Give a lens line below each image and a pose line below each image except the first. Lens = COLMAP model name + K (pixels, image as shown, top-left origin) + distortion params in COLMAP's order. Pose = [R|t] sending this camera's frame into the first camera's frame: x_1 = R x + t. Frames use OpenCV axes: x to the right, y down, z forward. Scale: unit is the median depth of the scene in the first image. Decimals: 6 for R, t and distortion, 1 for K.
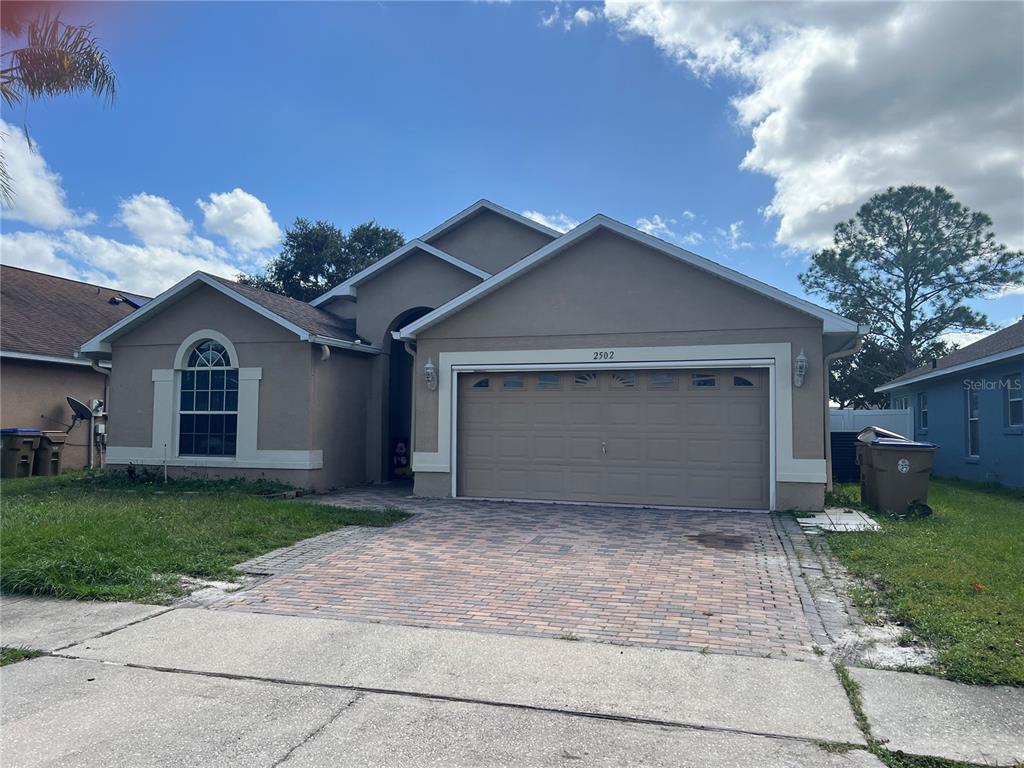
lens RADIAL K [[769.9, 0, 512.0], [0, 769.9, 384.0], [0, 0, 1]] dist [0.067278, -0.089210]
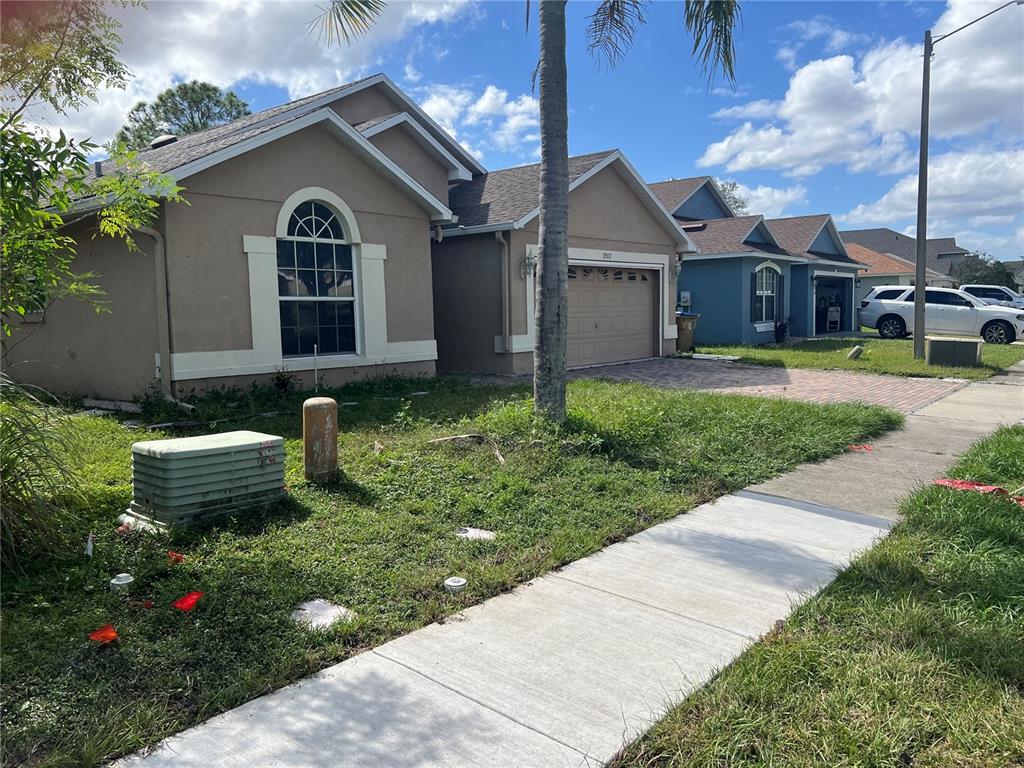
lens RADIAL K [[794.0, 0, 530.2], [0, 794.0, 384.2], [0, 0, 1]] dist [0.064637, -0.072888]
pose [[0.352761, -0.100115, 0.930342, -1.171883], [-0.027783, 0.992701, 0.117360, 0.024826], [-0.935301, -0.067248, 0.347405, 0.582283]]
